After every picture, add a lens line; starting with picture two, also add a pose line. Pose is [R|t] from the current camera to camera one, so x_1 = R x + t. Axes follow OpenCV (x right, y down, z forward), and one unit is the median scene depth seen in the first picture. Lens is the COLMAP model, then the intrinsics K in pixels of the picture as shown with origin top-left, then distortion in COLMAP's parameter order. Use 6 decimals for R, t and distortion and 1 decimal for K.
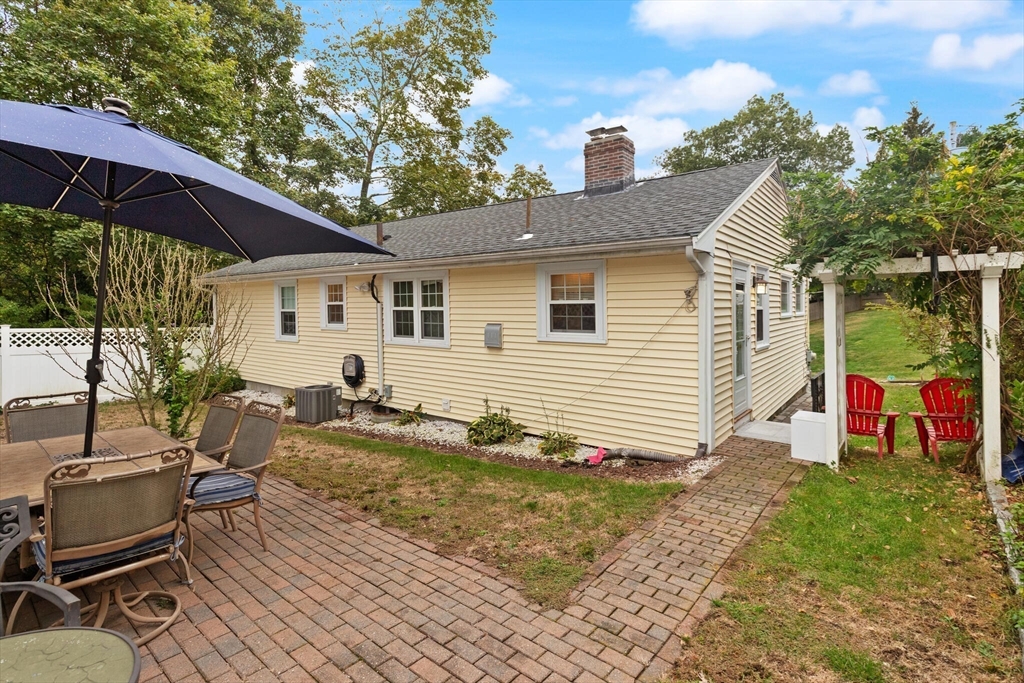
lens RADIAL K [[517.4, 0, 511.7], [0, 517.4, 306.7], [0, 0, 1]] dist [-0.000663, -0.000103]
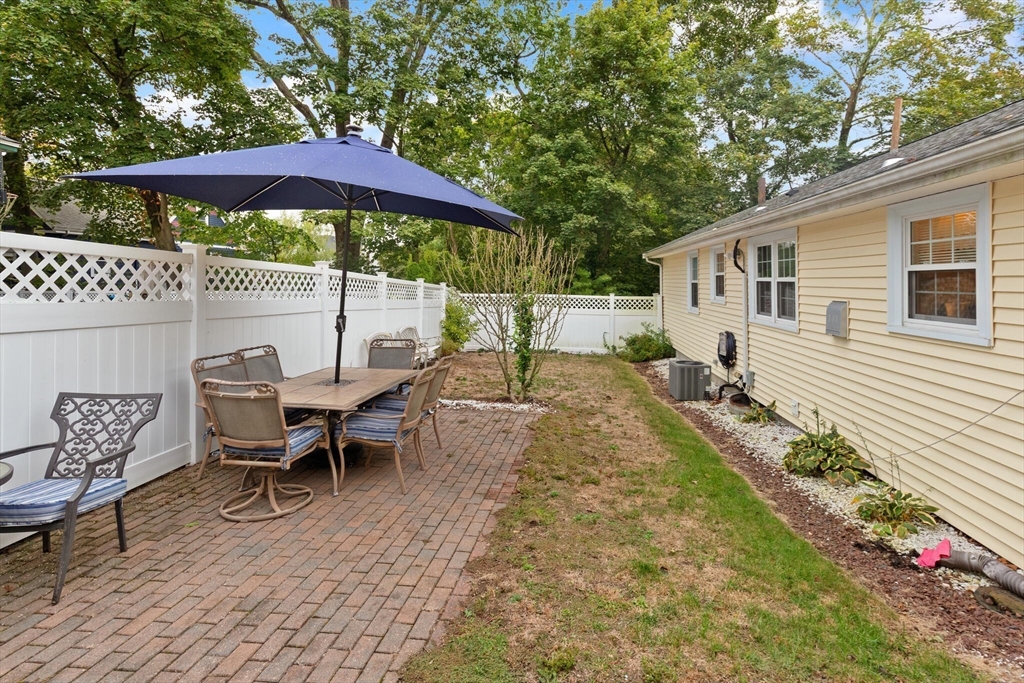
lens RADIAL K [[513.7, 0, 513.3], [0, 513.7, 283.6], [0, 0, 1]] dist [0.019937, -0.014925]
pose [[0.574145, 0.004892, -0.818739, 0.304986], [0.002817, 0.999964, 0.007951, 0.003261], [0.818749, -0.006871, 0.574111, 0.293214]]
